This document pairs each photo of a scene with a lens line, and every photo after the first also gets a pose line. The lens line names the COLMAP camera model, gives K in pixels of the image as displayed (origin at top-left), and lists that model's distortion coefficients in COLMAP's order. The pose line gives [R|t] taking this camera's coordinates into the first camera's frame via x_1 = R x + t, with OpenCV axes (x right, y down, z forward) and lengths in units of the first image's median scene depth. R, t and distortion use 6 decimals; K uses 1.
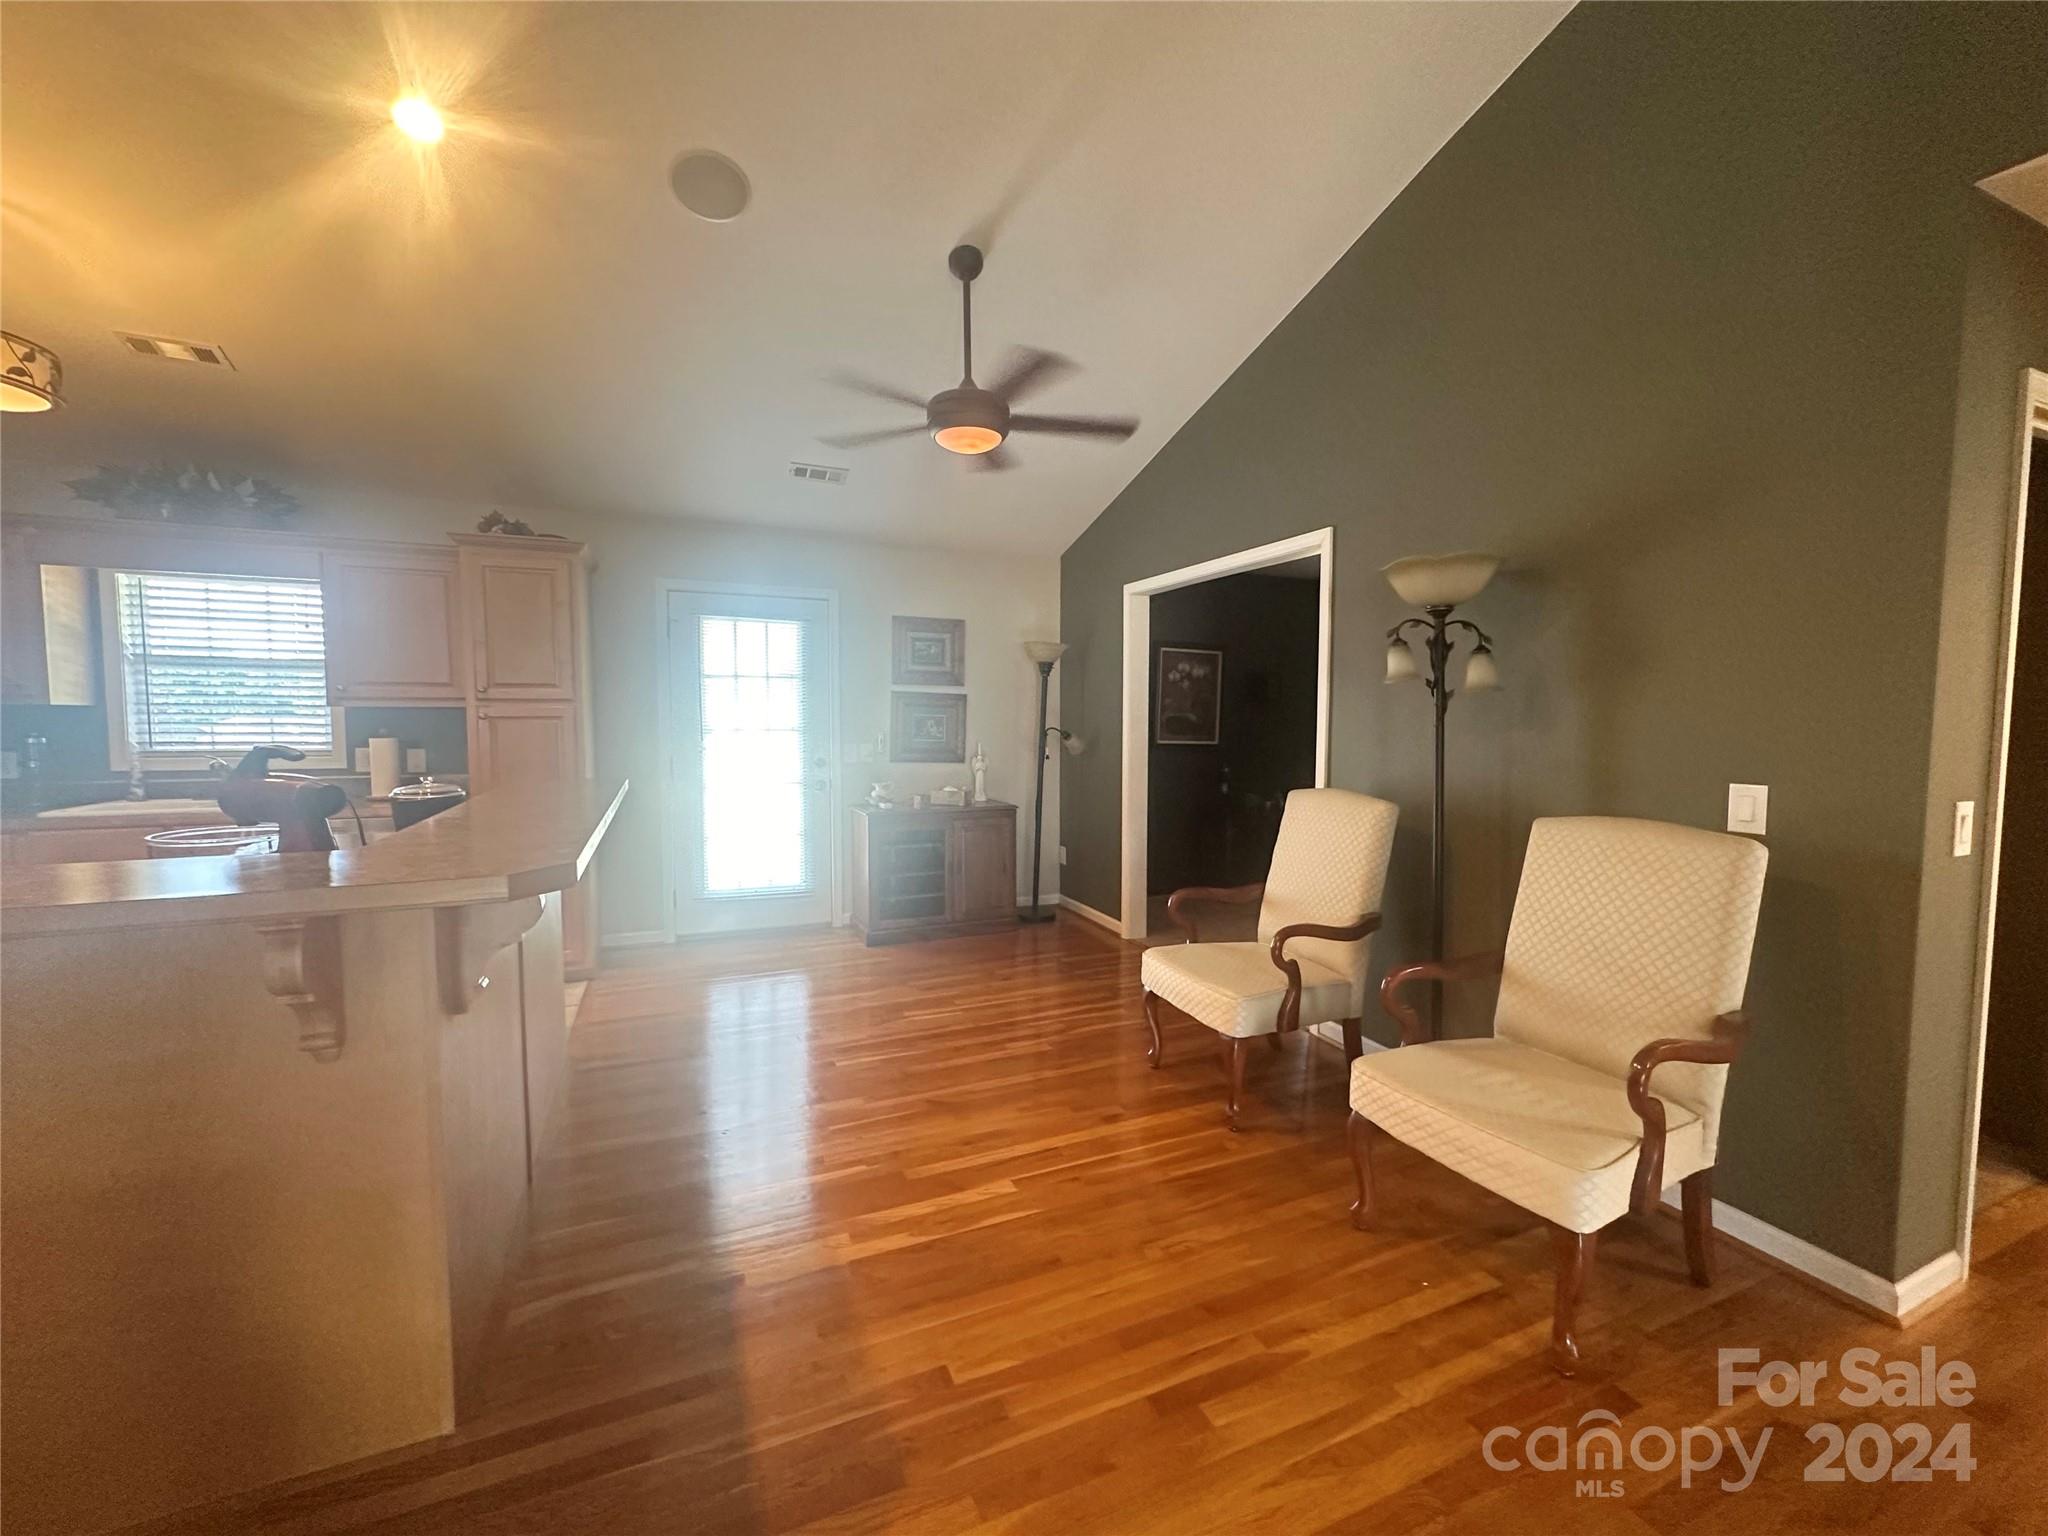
lens RADIAL K [[814.5, 0, 1025.4], [0, 814.5, 772.5], [0, 0, 1]] dist [-0.001592, 0.000786]
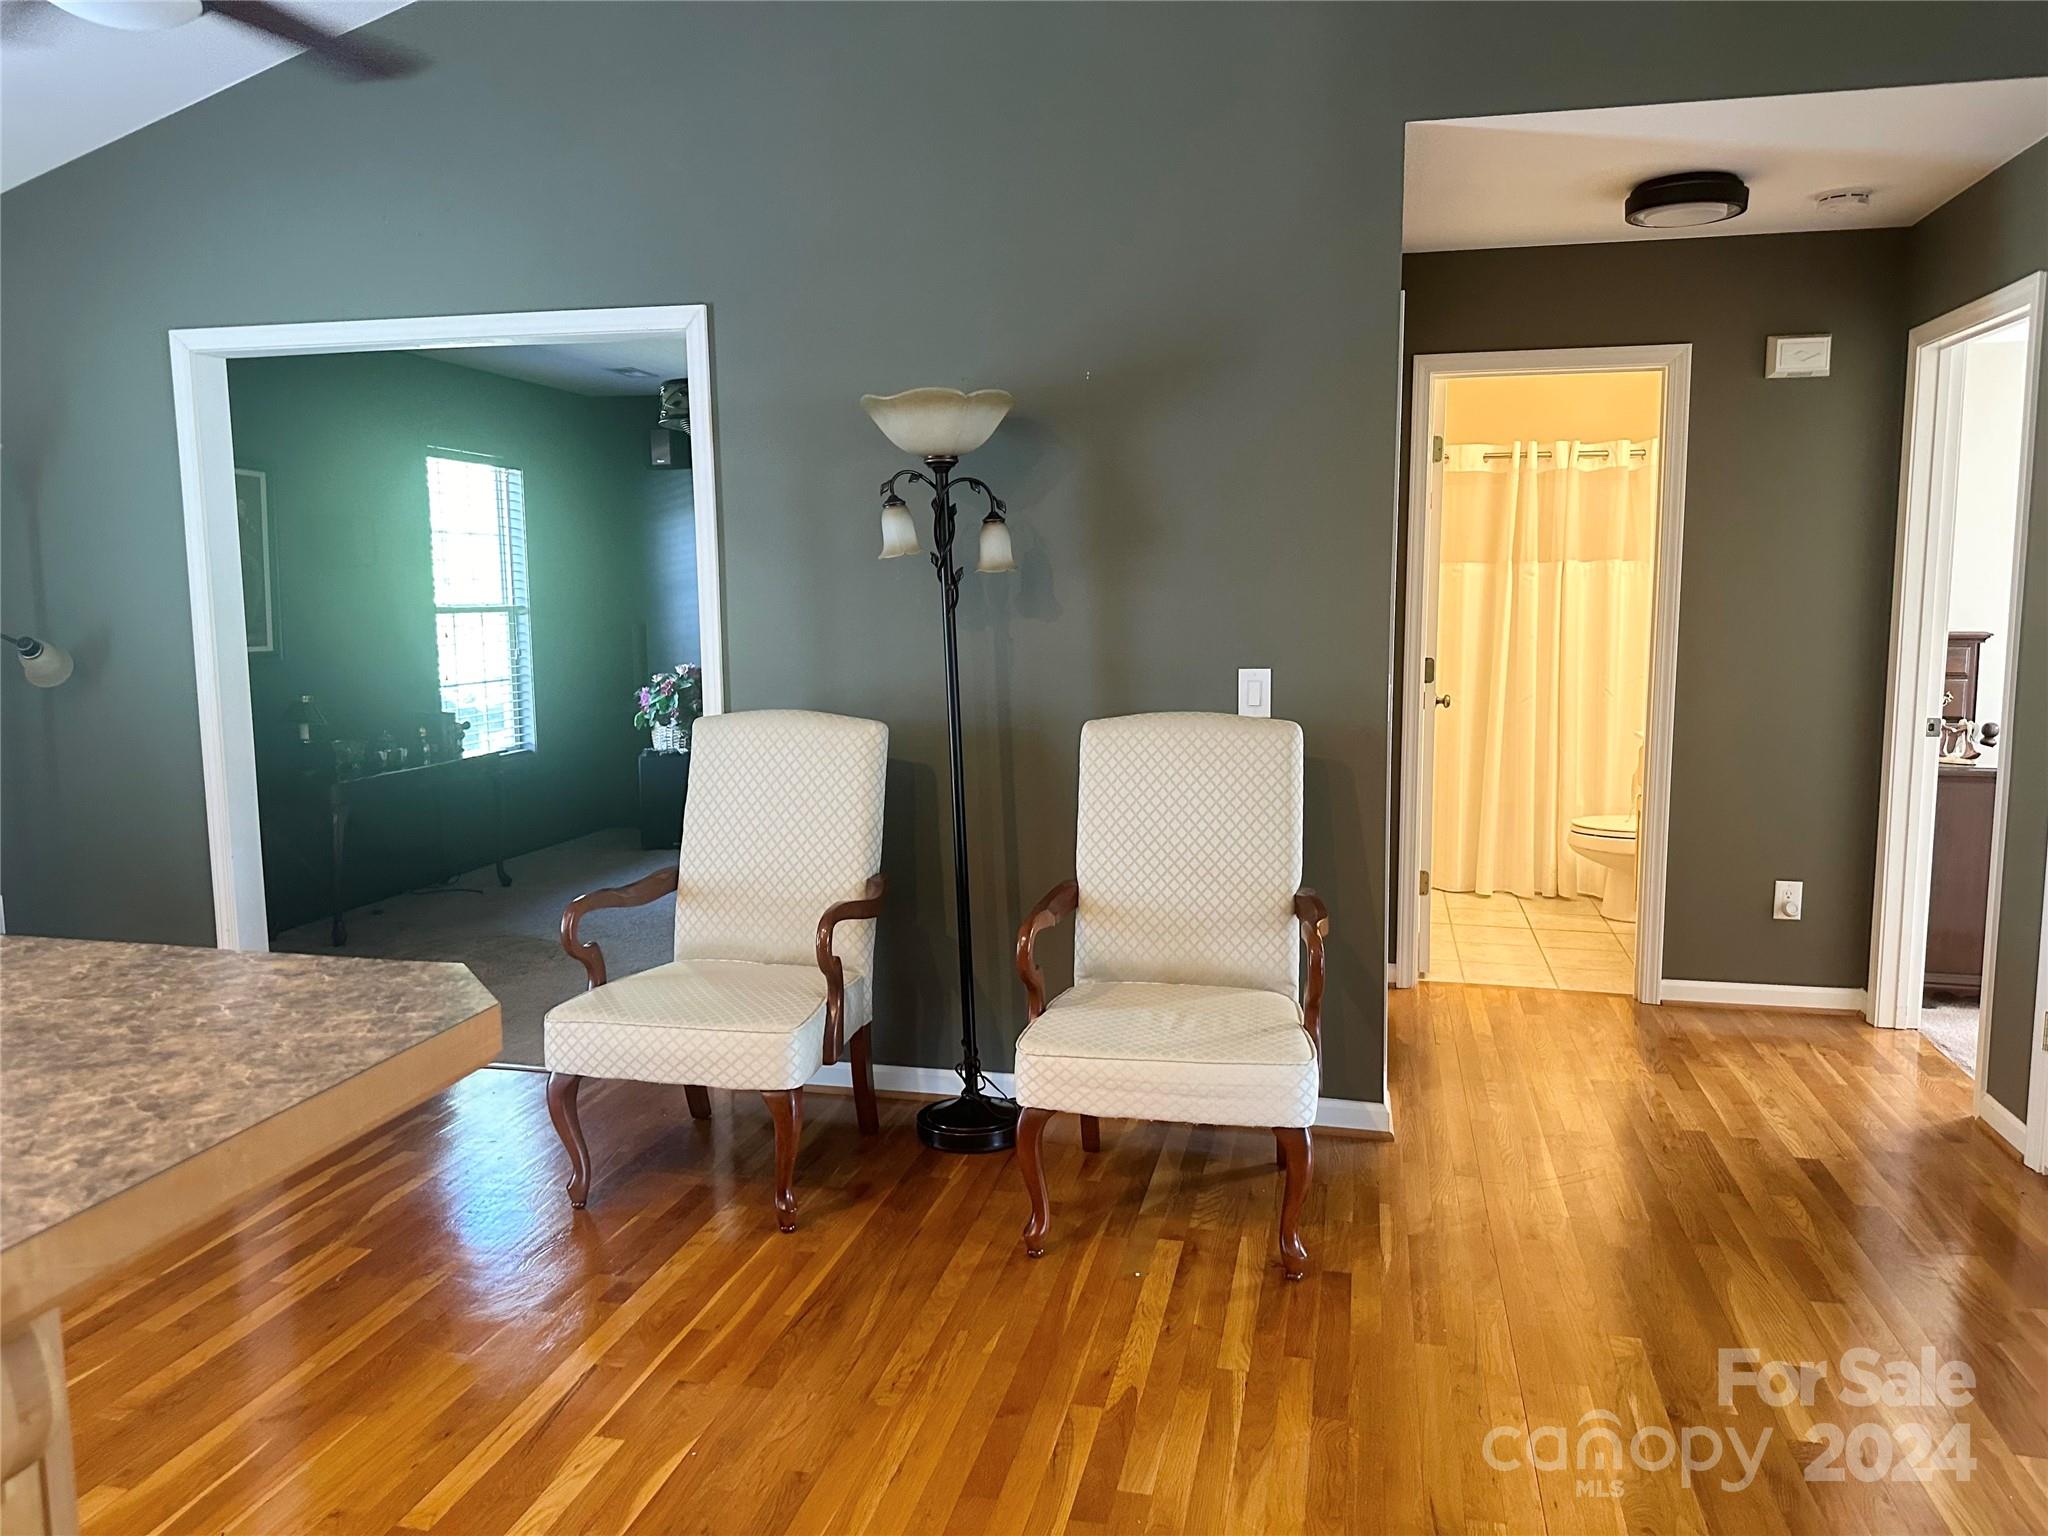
lens RADIAL K [[1430.2, 0, 1025.9], [0, 1430.2, 763.3], [0, 0, 1]] dist [0.066926, -0.042206]
pose [[0.597588, -0.105993, 0.794767, -0.476573], [0.064897, 0.994366, 0.083816, -0.024647], [-0.799173, 0.001491, 0.601100, 0.122083]]
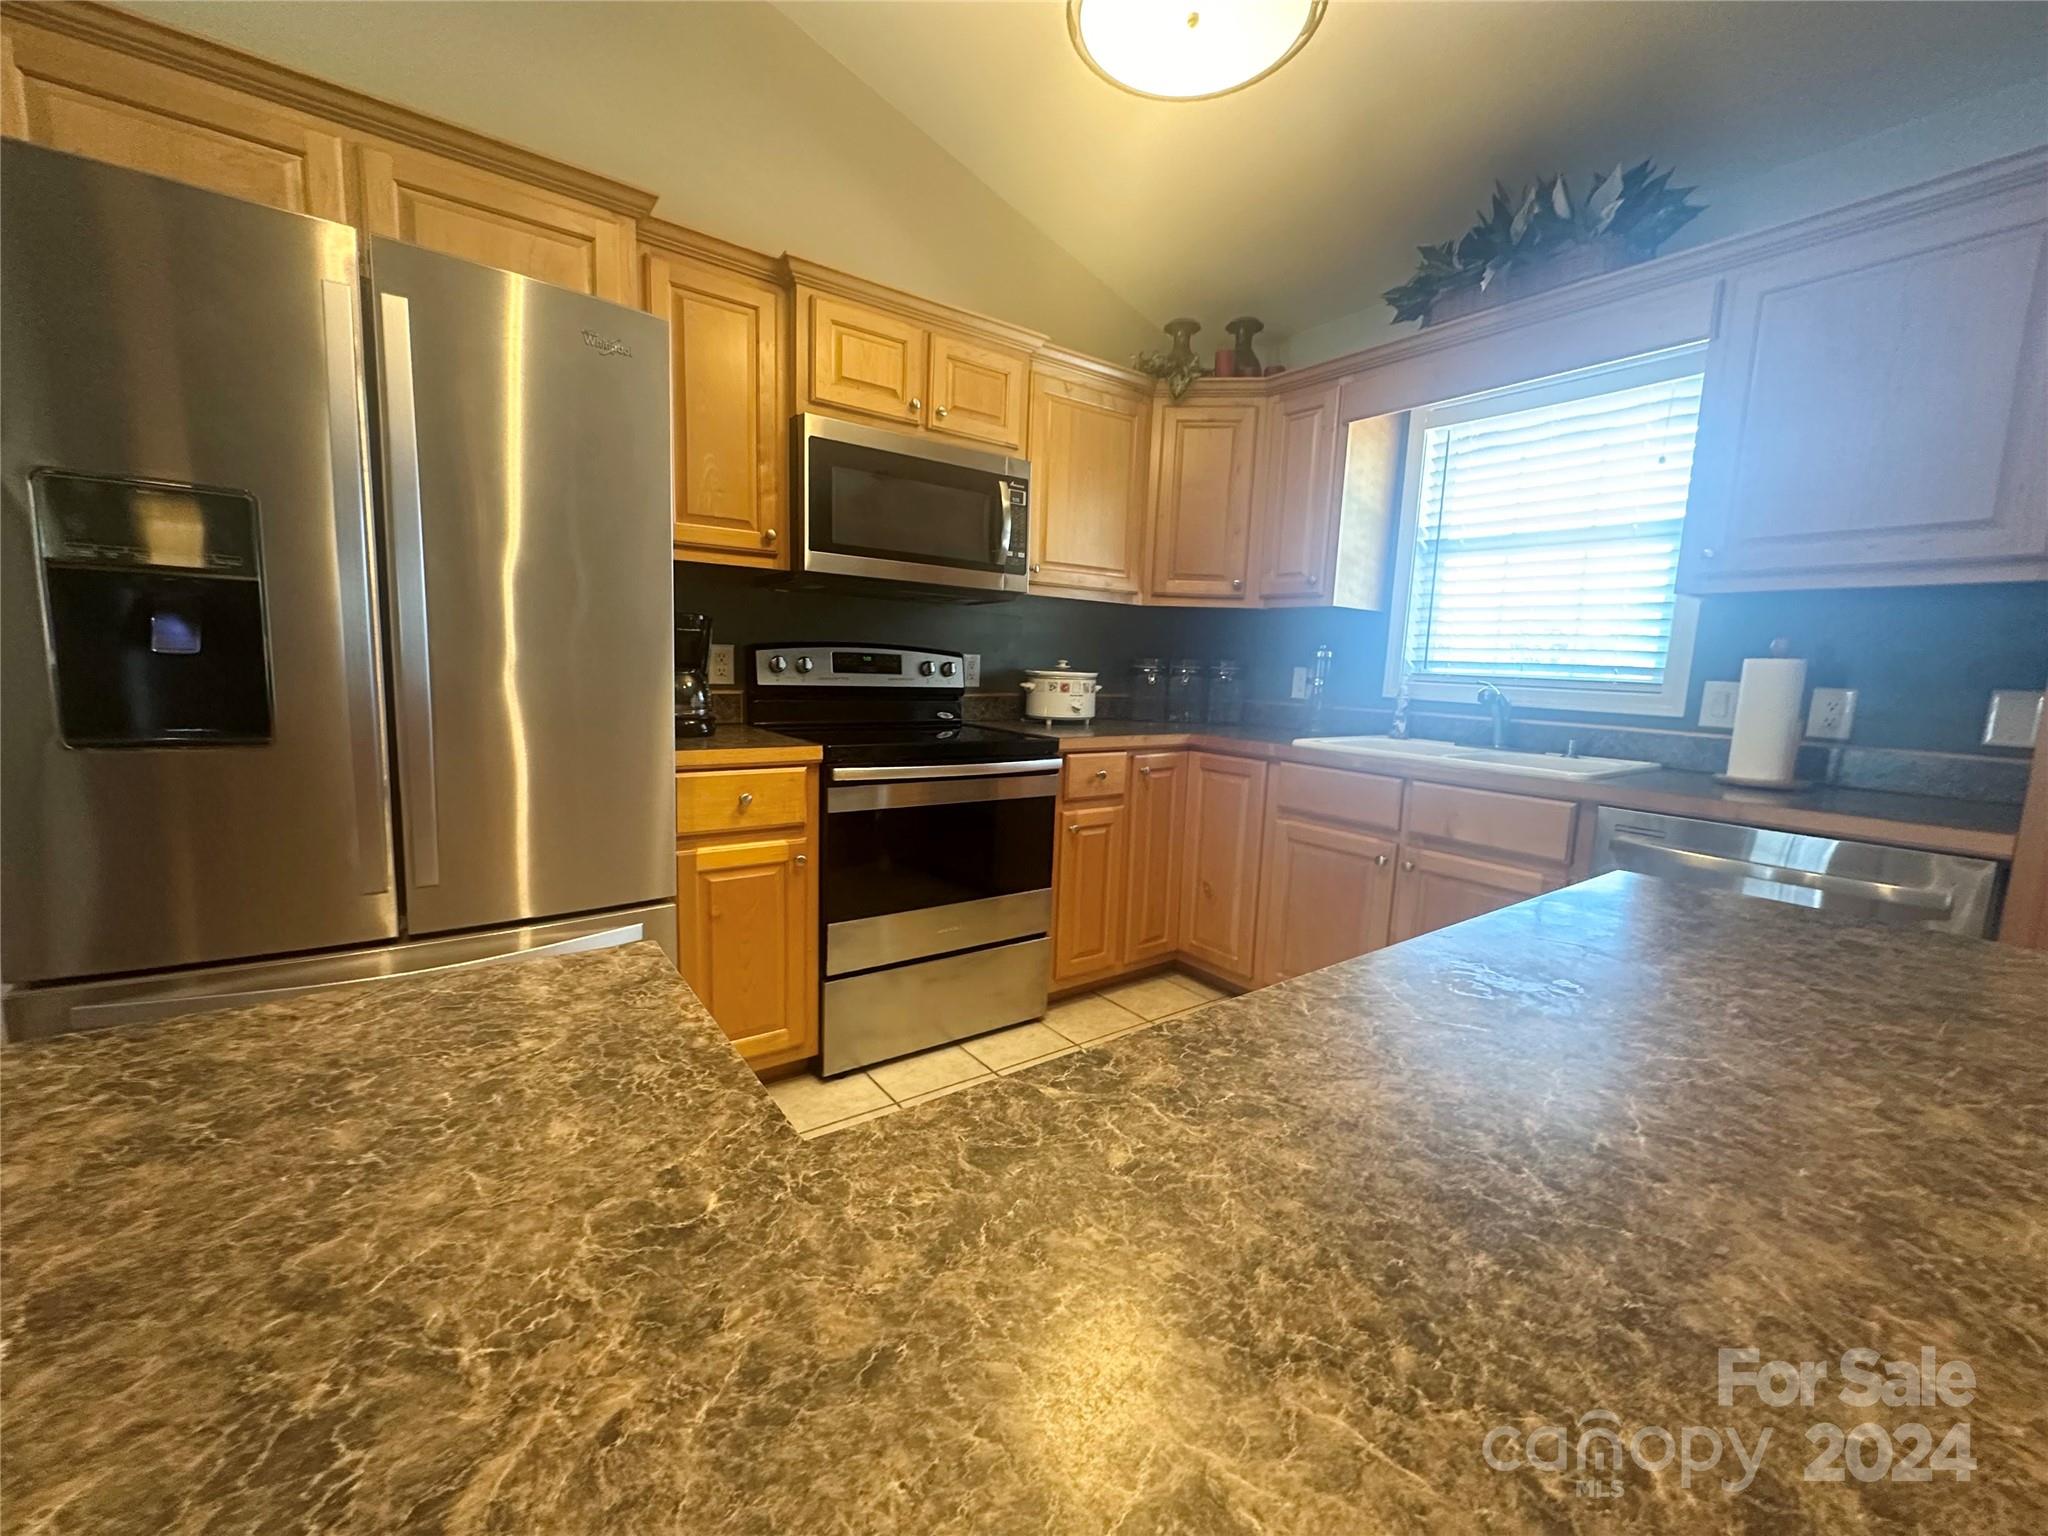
lens RADIAL K [[814.5, 0, 1025.9], [0, 814.5, 770.8], [0, 0, 1]] dist [-0.001592, 0.000786]
pose [[0.226521, 0.135753, -0.964500, -0.563770], [-0.105709, 0.987817, 0.114208, 0.019662], [0.968253, 0.076086, 0.238112, 0.627671]]
